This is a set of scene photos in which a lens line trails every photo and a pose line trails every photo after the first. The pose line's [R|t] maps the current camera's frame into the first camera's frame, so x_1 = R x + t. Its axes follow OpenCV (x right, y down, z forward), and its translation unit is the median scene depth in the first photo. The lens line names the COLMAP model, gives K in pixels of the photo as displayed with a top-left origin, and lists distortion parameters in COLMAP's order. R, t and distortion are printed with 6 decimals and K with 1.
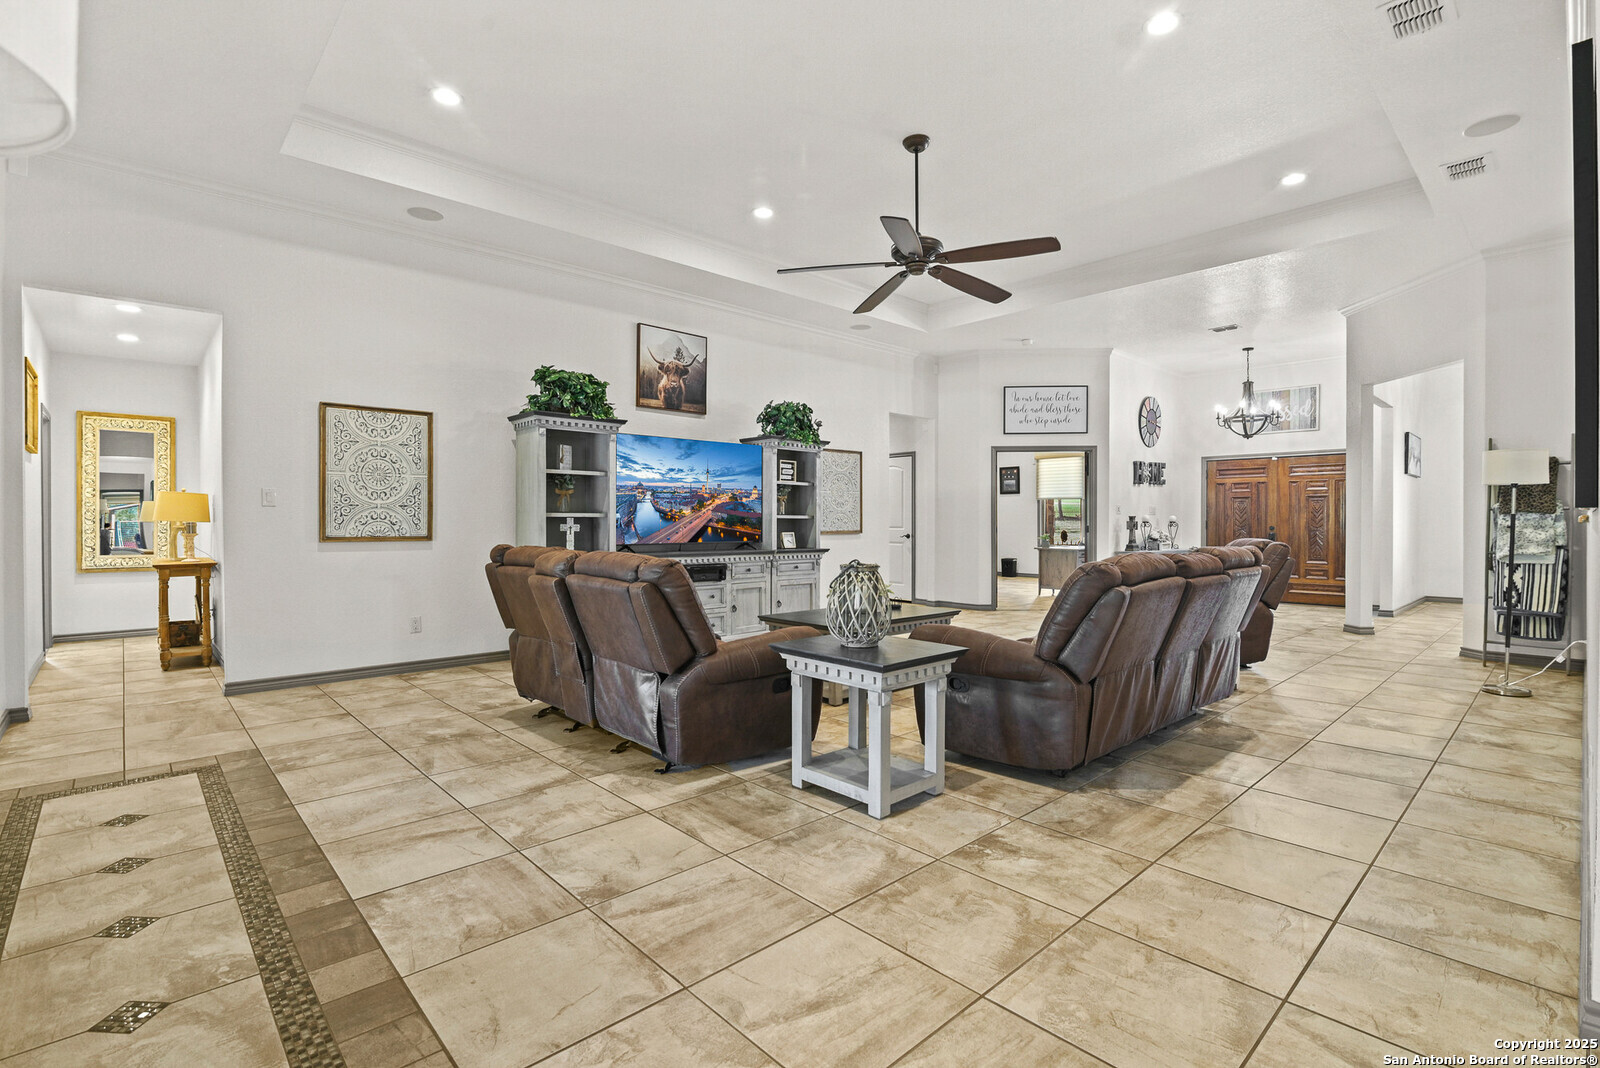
lens RADIAL K [[741.2, 0, 793.5], [0, 741.2, 528.6], [0, 0, 1]] dist [-0.014772, 0.003993]
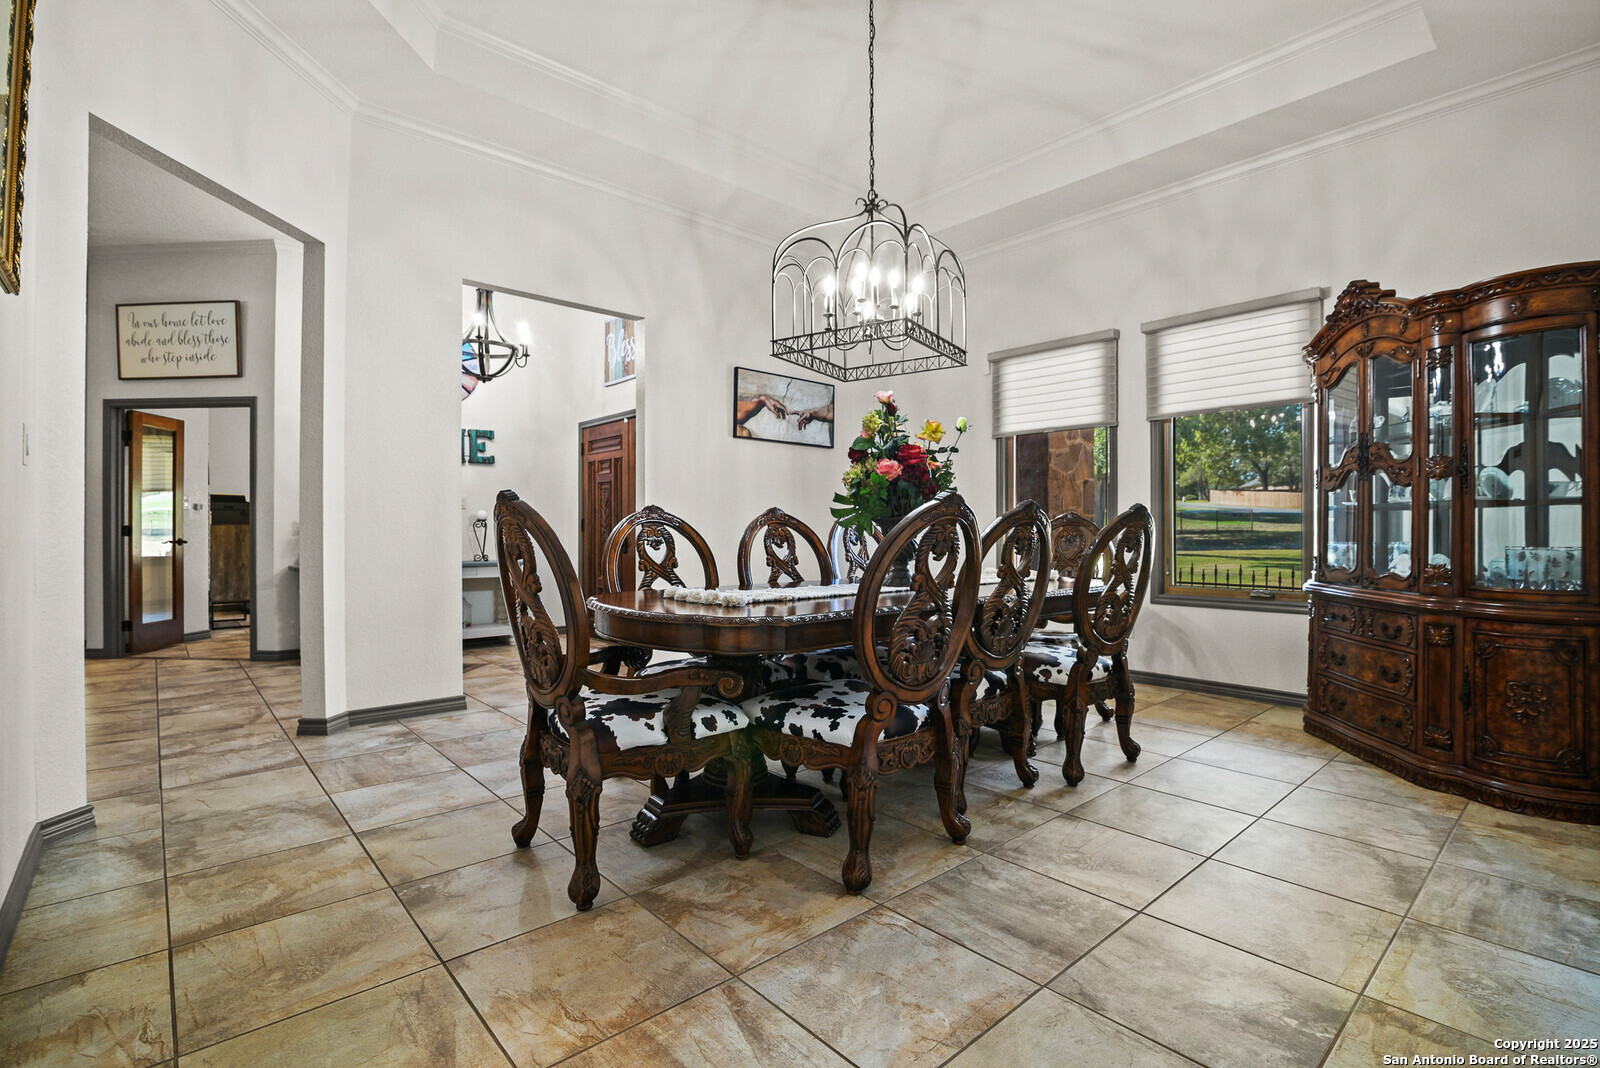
lens RADIAL K [[741.2, 0, 792.6], [0, 741.2, 518.9], [0, 0, 1]] dist [-0.014772, 0.003993]
pose [[0.999943, -0.002055, -0.010472, 2.283673], [0.001859, 0.999824, -0.018686, 0.010226], [0.010509, 0.018665, 0.999771, 1.005025]]
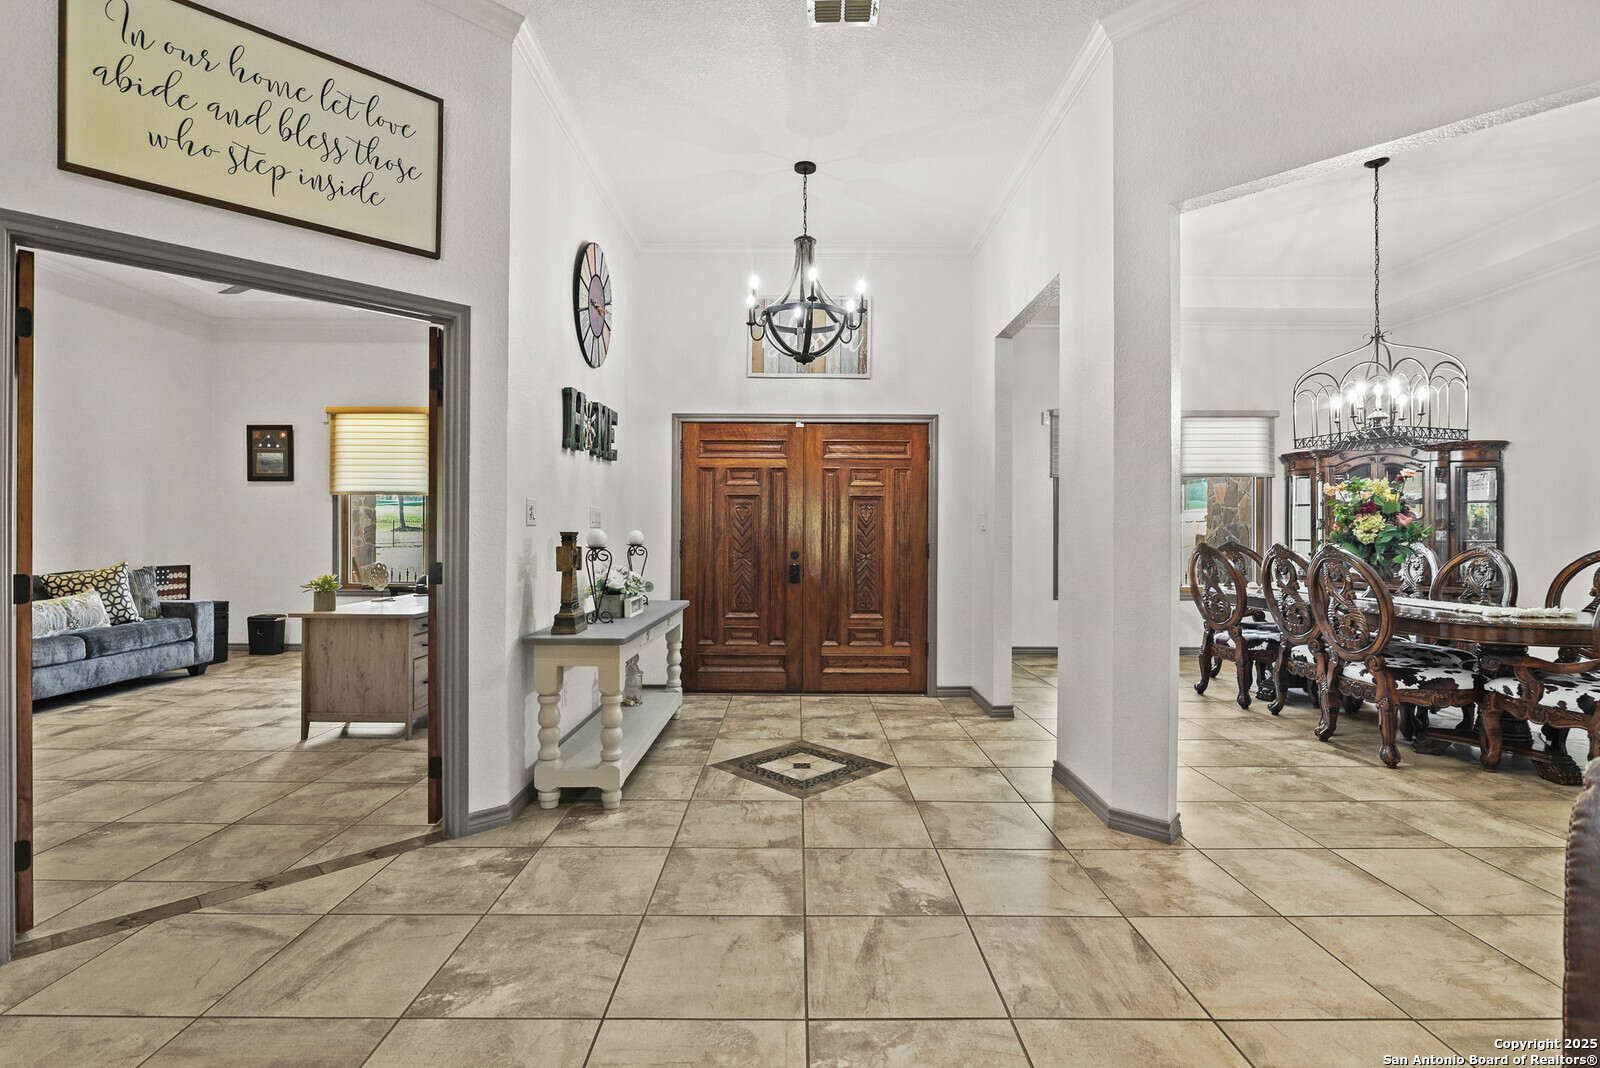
lens RADIAL K [[741.2, 0, 800.3], [0, 741.2, 530.5], [0, 0, 1]] dist [-0.014772, 0.003993]
pose [[0.670241, 0.005591, 0.742123, 0.714714], [0.002930, 0.999944, -0.010179, -0.036189], [-0.742138, 0.008997, 0.670187, 1.802926]]
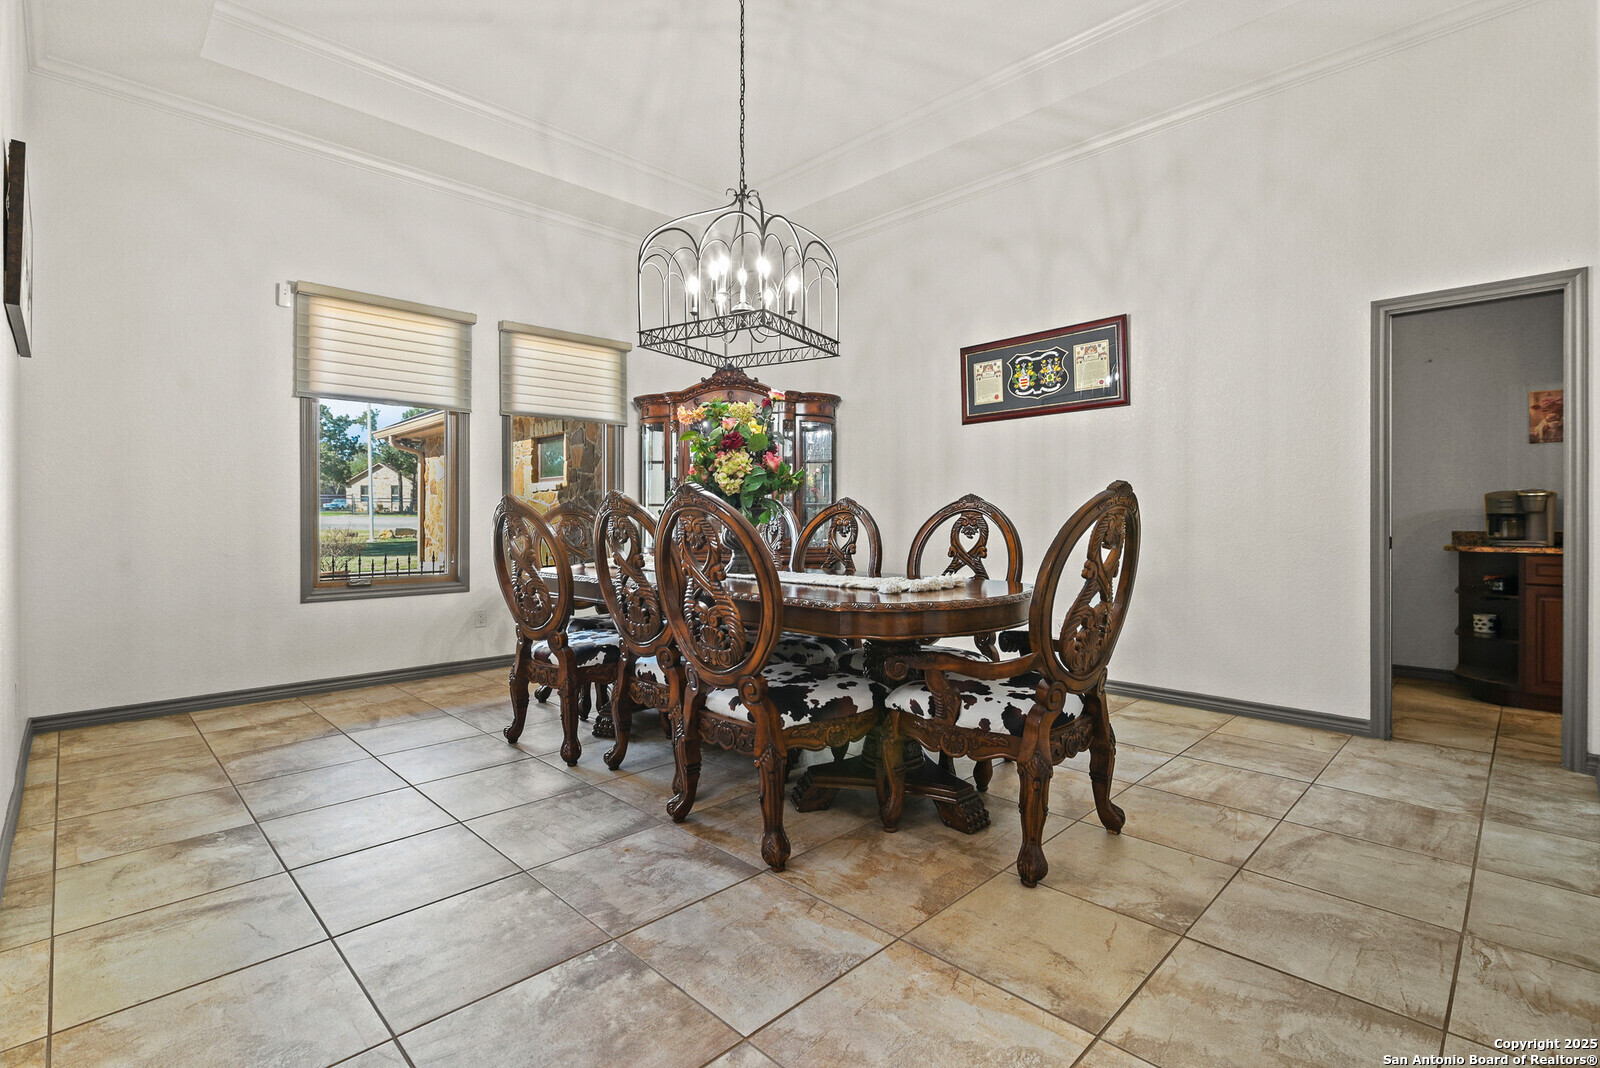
lens RADIAL K [[741.2, 0, 810.0], [0, 741.2, 522.3], [0, 0, 1]] dist [-0.014772, 0.003993]
pose [[-0.058632, -0.007392, 0.998252, 1.460224], [0.010056, 0.999917, 0.007995, 0.004925], [-0.998229, 0.010507, -0.058553, 1.889422]]
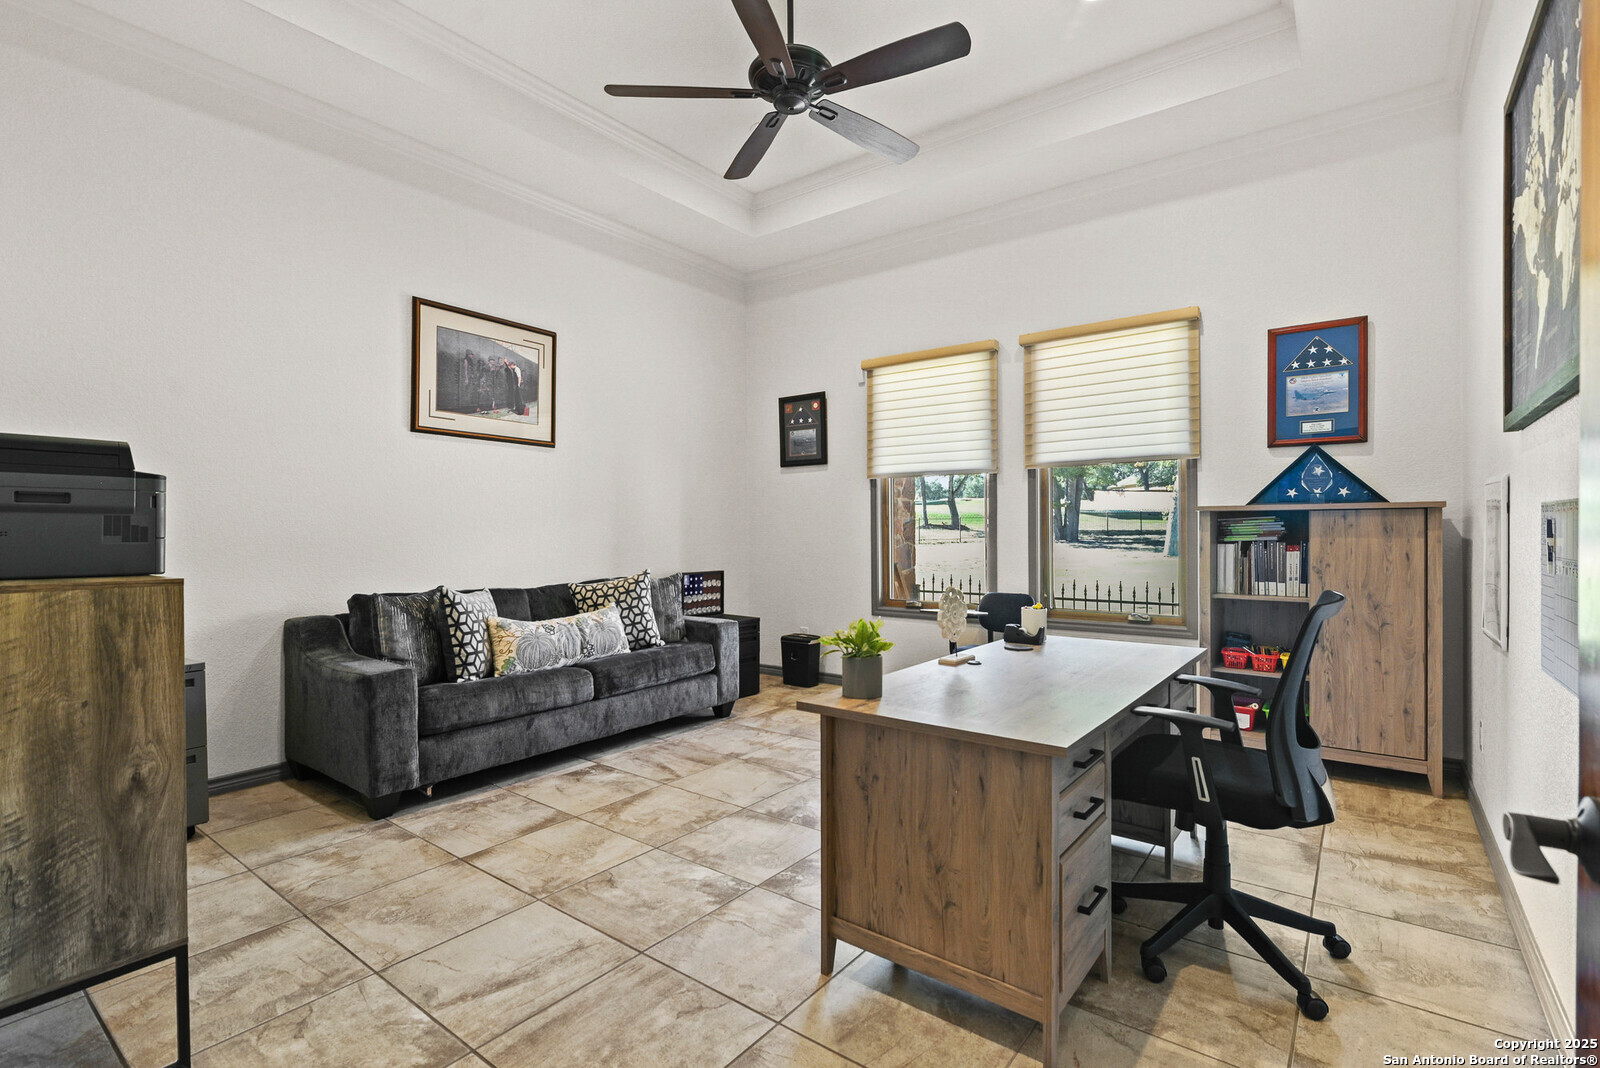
lens RADIAL K [[741.2, 0, 809.9], [0, 741.2, 532.2], [0, 0, 1]] dist [-0.014772, 0.003993]
pose [[0.981691, -0.005479, 0.190403, 0.947183], [0.006862, 0.999955, -0.006601, -0.041423], [-0.190358, 0.007787, 0.981684, 2.657575]]
